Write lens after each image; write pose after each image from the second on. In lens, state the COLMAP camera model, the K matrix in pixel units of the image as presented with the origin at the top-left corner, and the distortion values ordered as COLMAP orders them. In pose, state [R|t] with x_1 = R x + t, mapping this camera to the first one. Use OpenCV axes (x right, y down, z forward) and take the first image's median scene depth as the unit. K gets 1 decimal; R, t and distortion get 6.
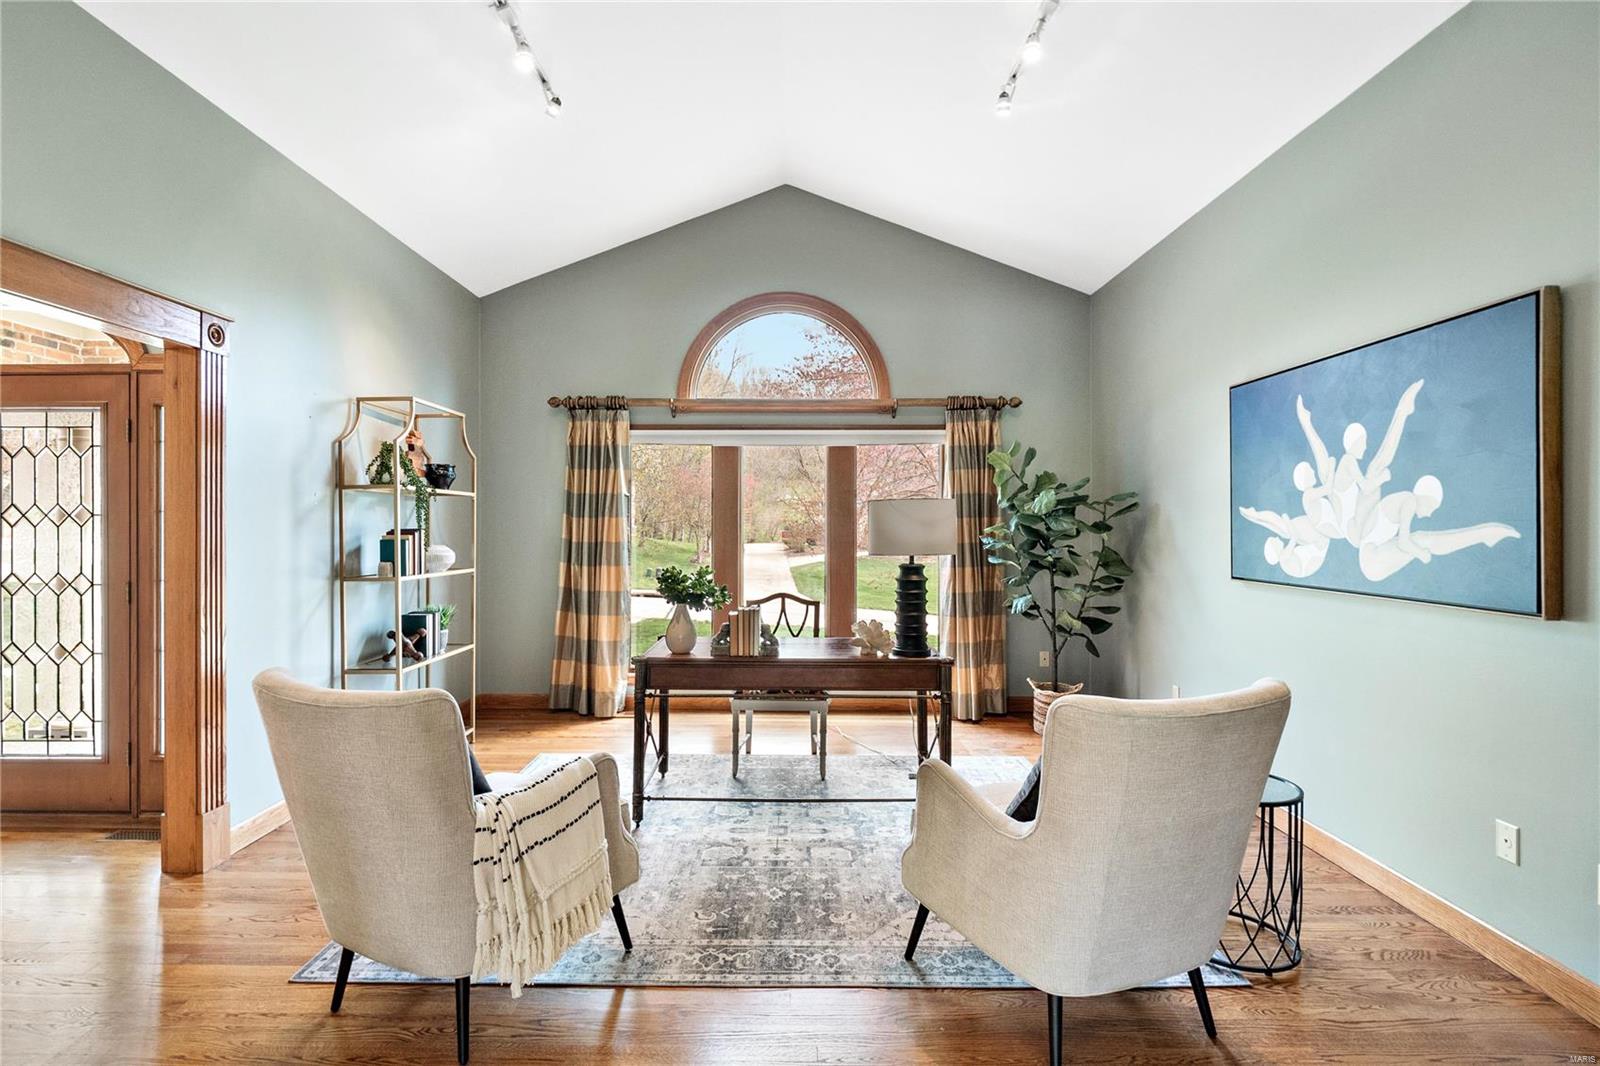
lens RADIAL K [[773.5, 0, 763.0], [0, 773.5, 531.3], [0, 0, 1]] dist [-0.010451, -0.001864]
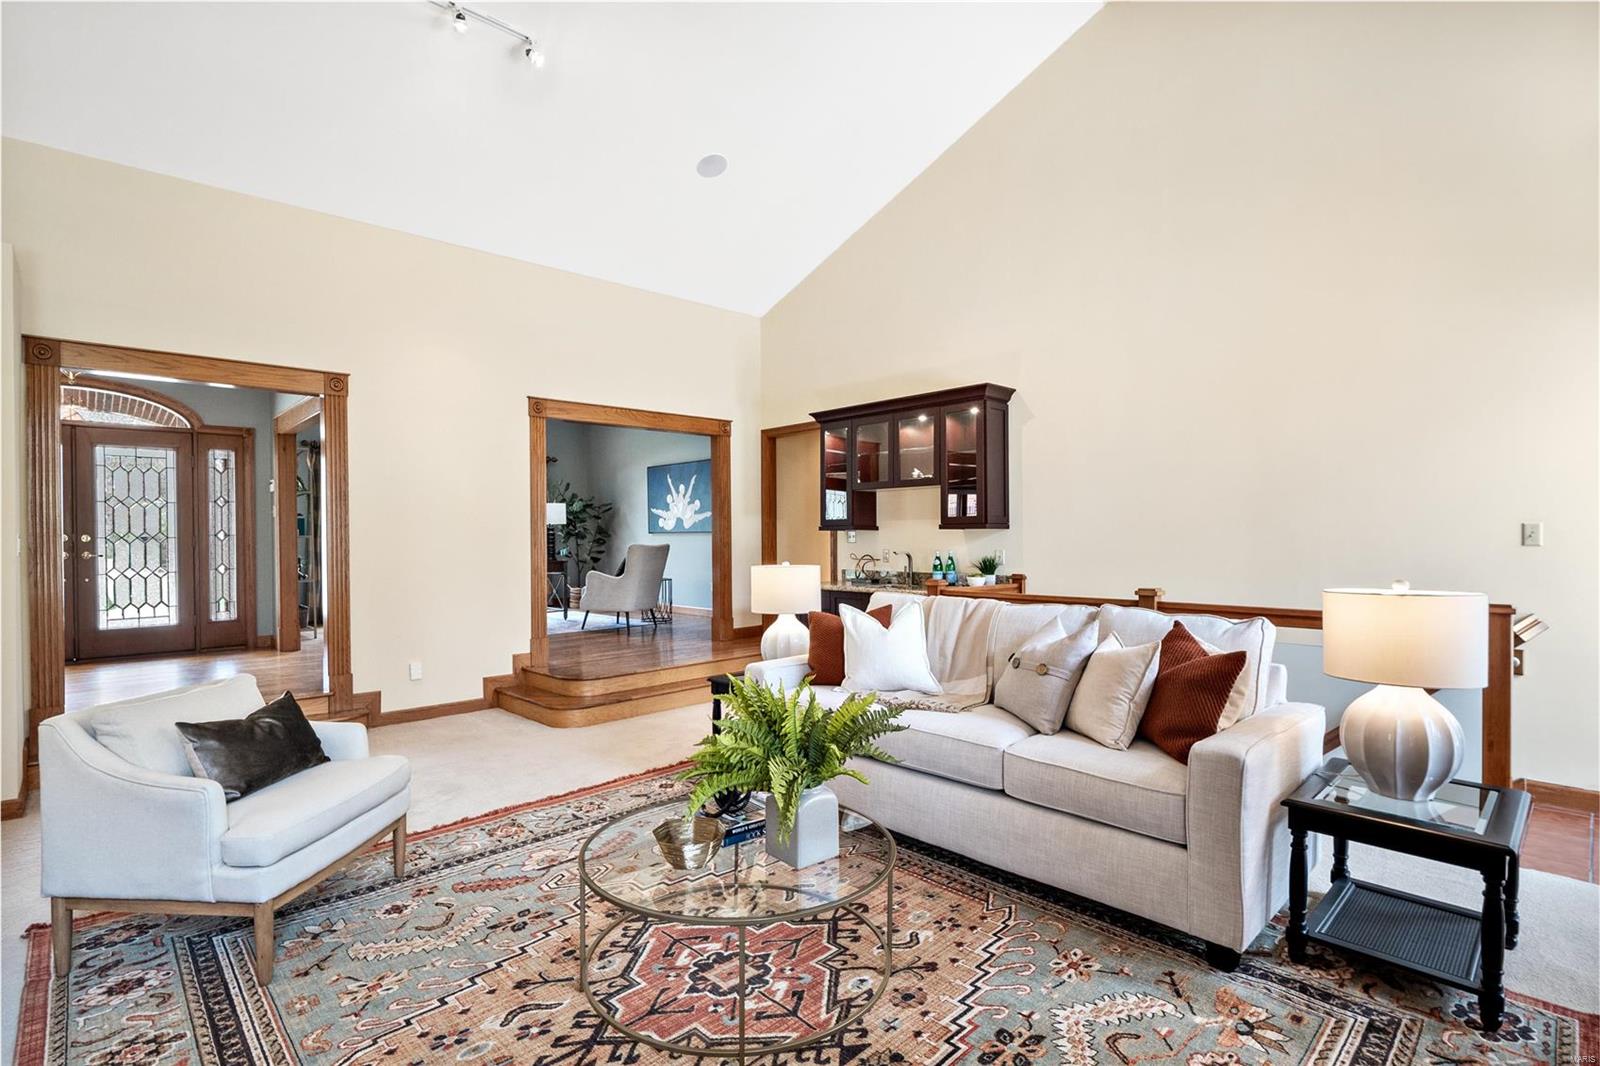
lens RADIAL K [[773.5, 0, 793.6], [0, 773.5, 541.2], [0, 0, 1]] dist [-0.010451, -0.001864]
pose [[0.711569, -0.013253, 0.702491, -1.082802], [0.012514, 0.999903, 0.006188, 0.083355], [-0.702505, 0.004387, 0.711666, -1.499274]]
